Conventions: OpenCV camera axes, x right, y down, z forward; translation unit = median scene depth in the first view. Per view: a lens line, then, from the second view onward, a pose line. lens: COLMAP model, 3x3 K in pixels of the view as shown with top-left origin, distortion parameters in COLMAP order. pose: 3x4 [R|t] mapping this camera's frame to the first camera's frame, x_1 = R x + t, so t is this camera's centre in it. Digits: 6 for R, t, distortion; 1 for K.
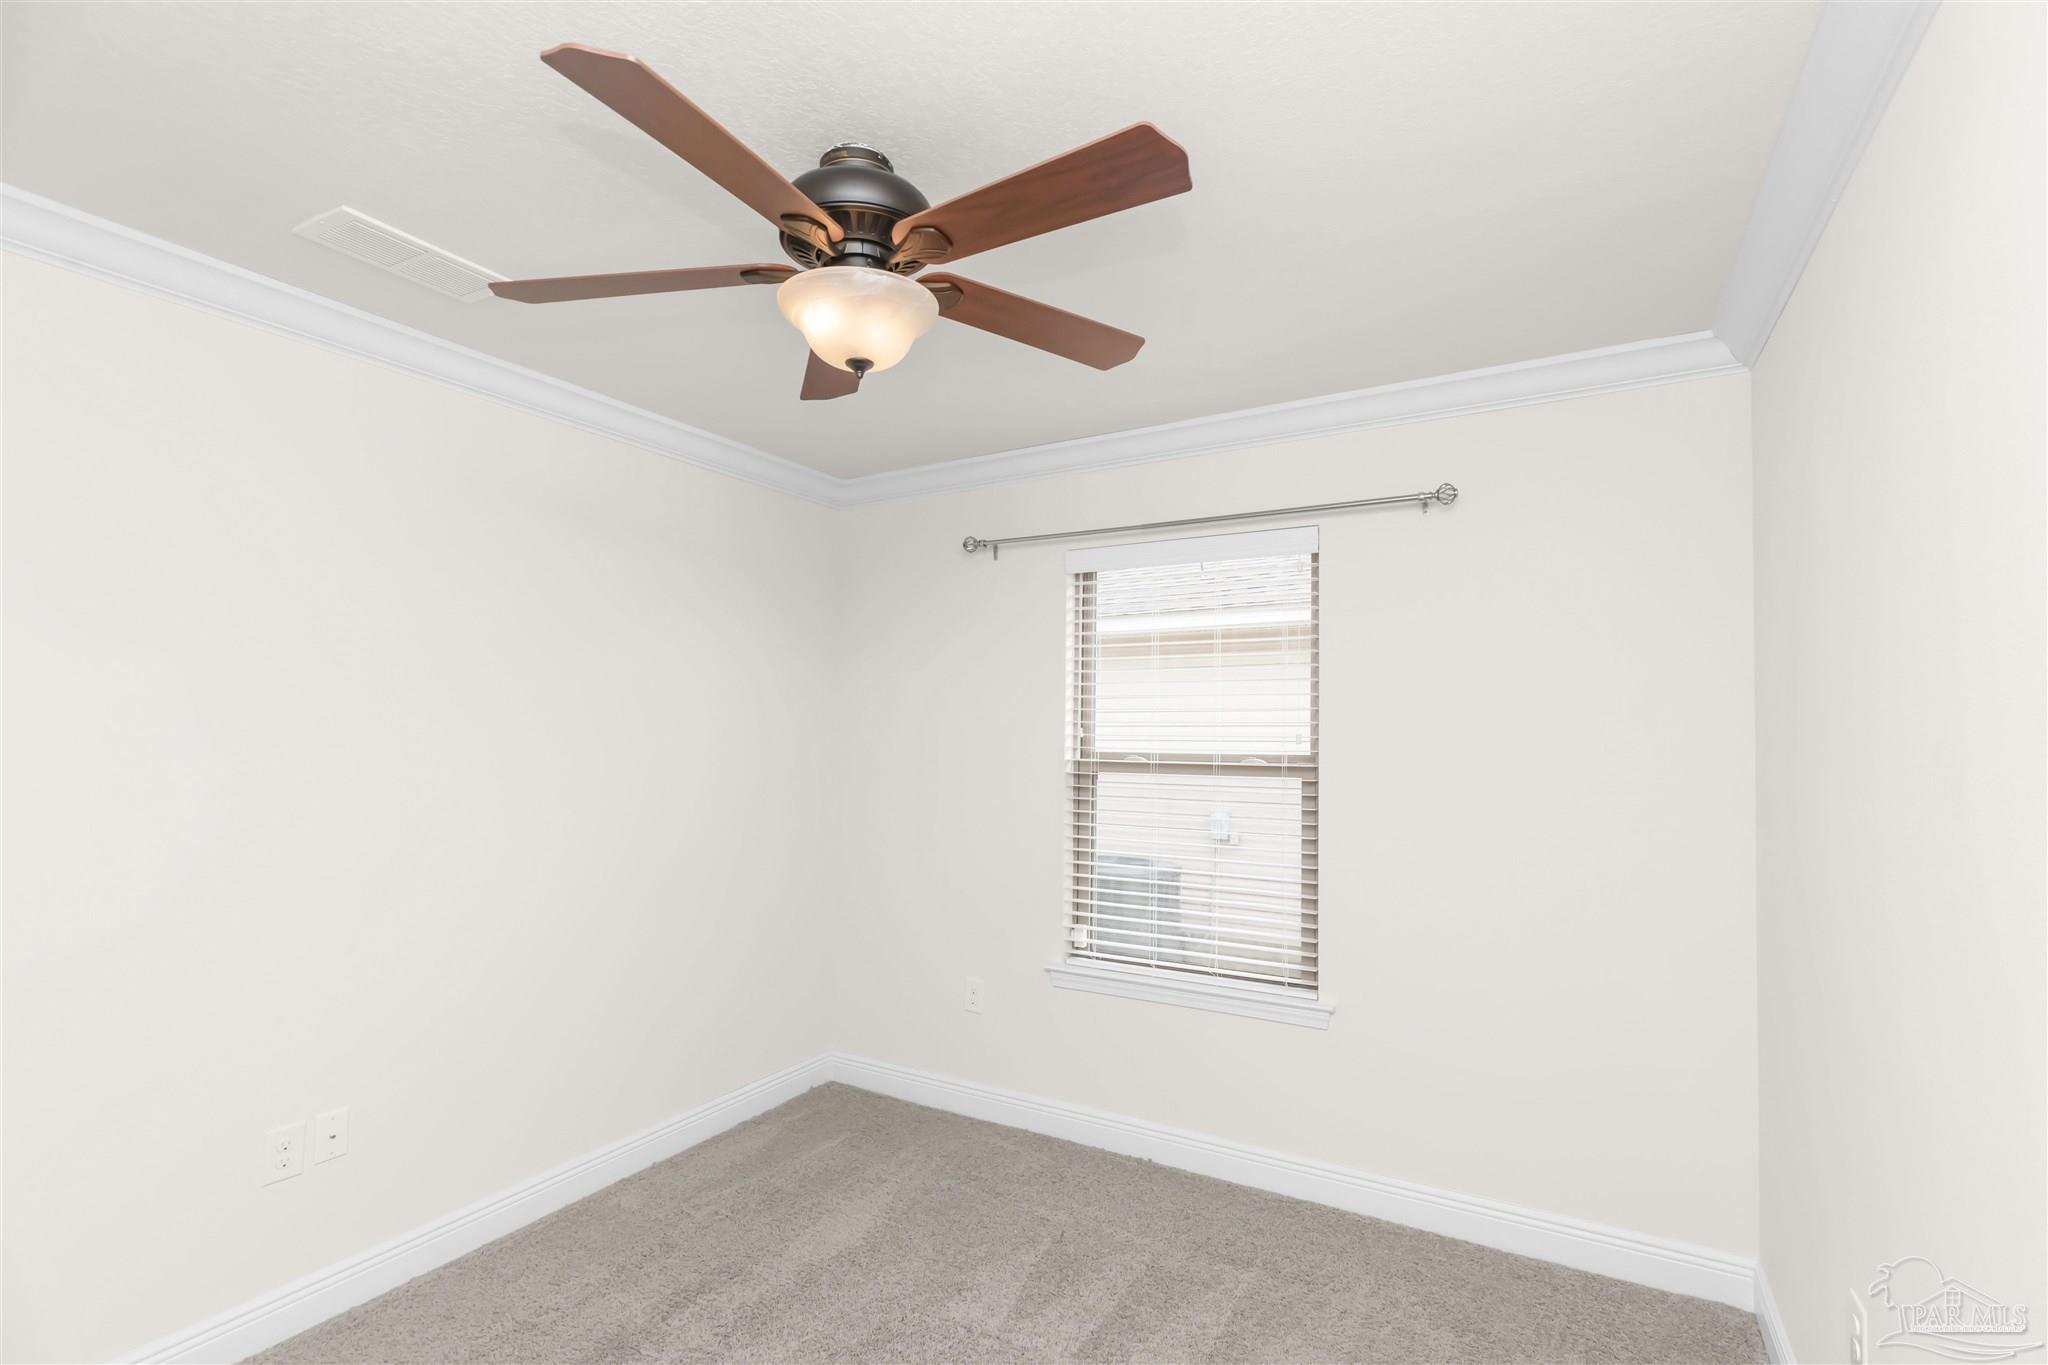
lens RADIAL K [[936.2, 0, 1029.0], [0, 936.2, 698.1], [0, 0, 1]] dist [-0.001674, 0.000456]
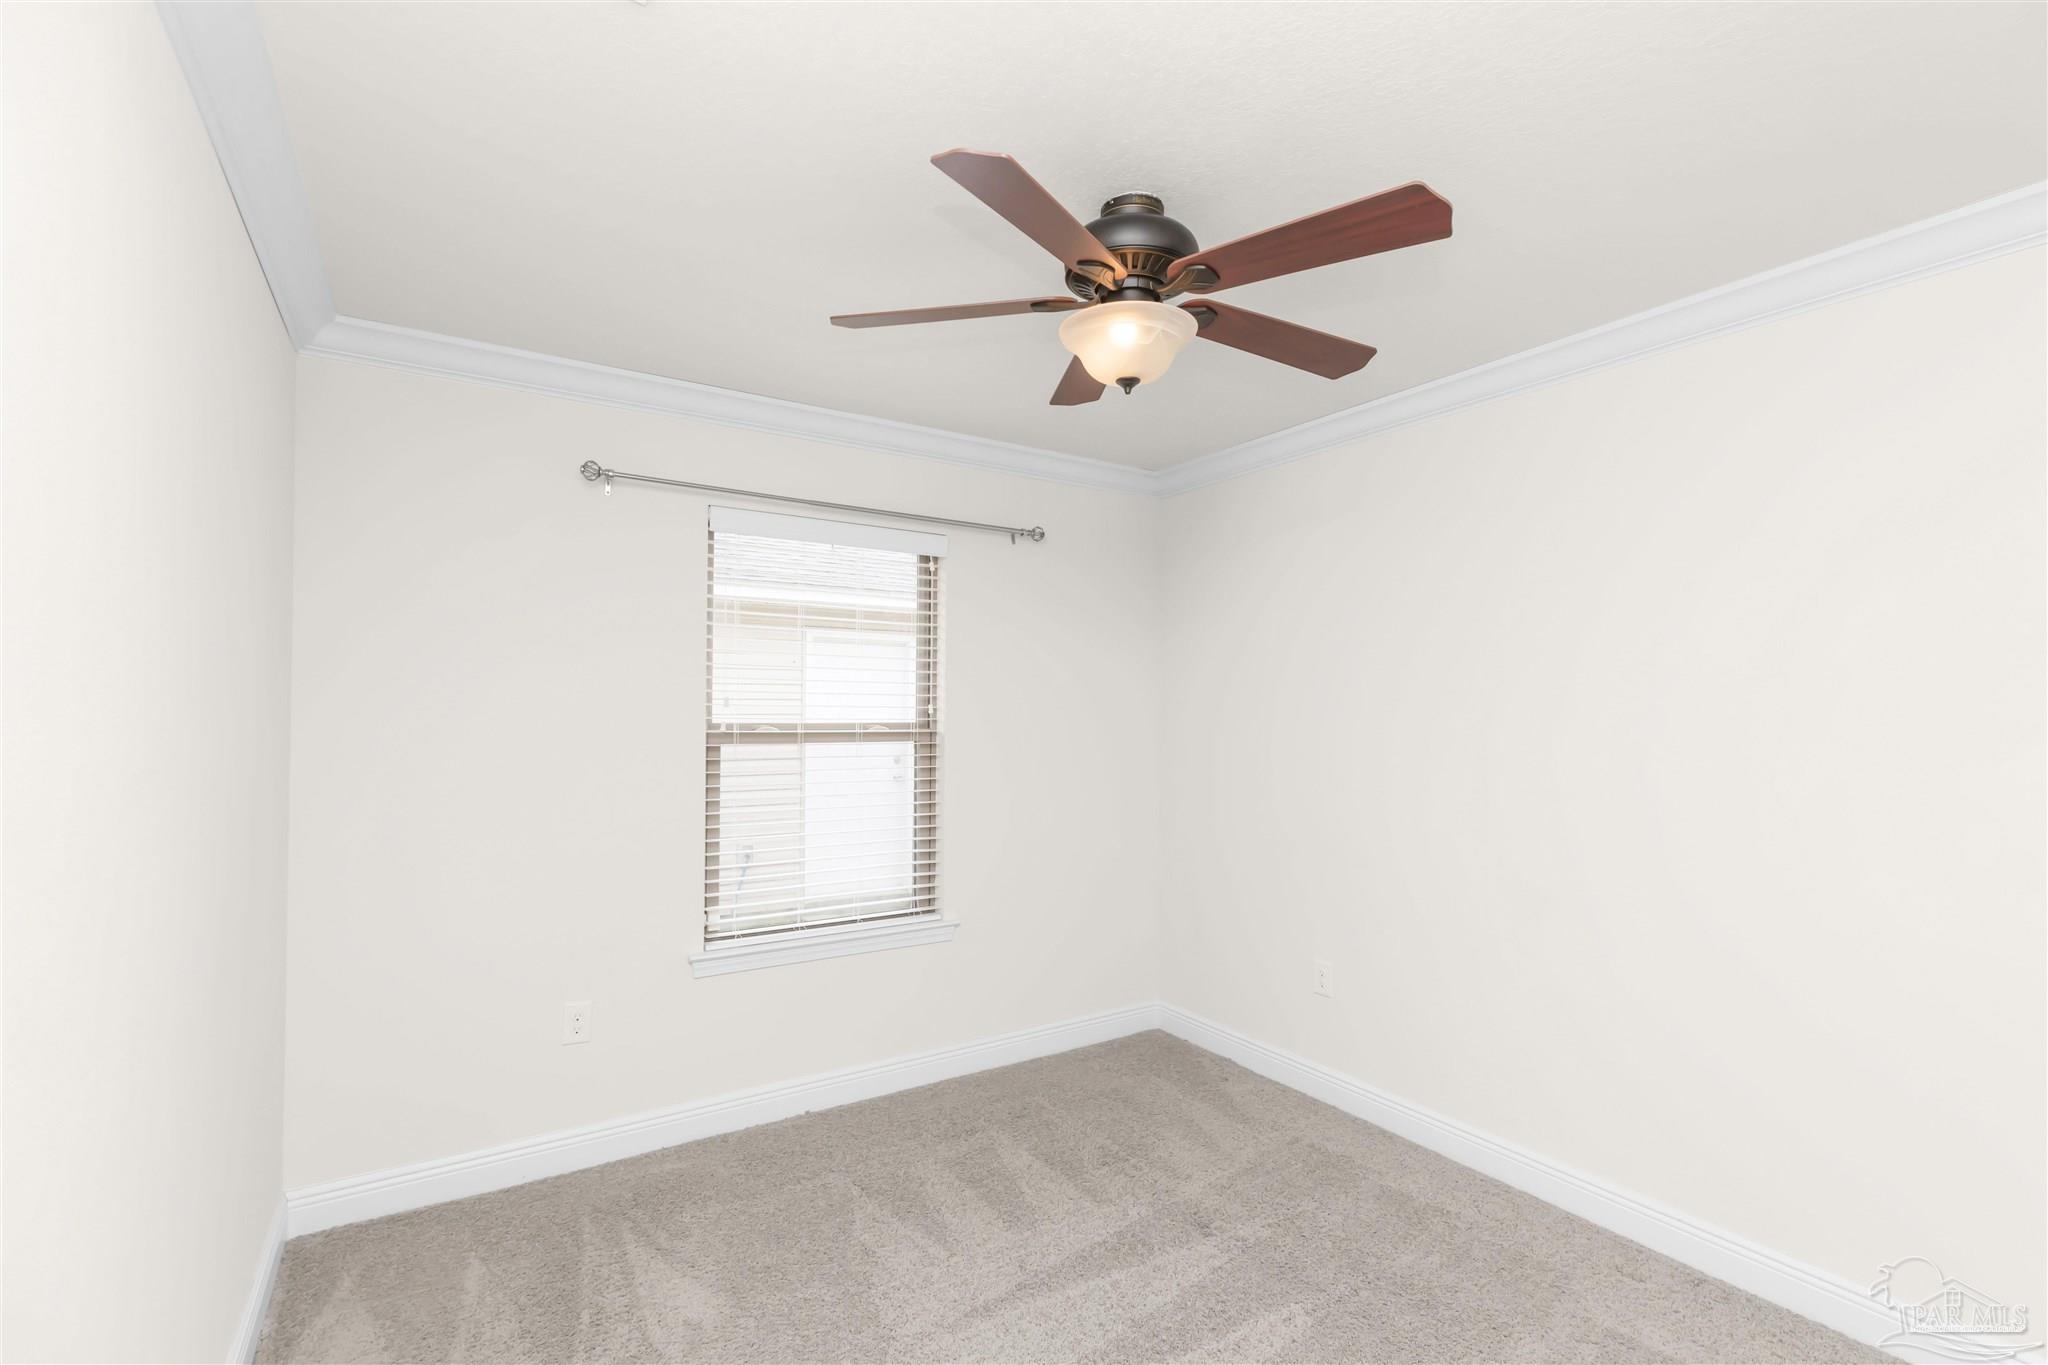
lens RADIAL K [[936.2, 0, 928.3], [0, 936.2, 692.3], [0, 0, 1]] dist [-0.001674, 0.000456]
pose [[0.467342, 0.008643, 0.884034, -0.698004], [-0.041041, 0.999086, 0.011928, 0.006769], [-0.883124, -0.041856, 0.467270, 0.390536]]
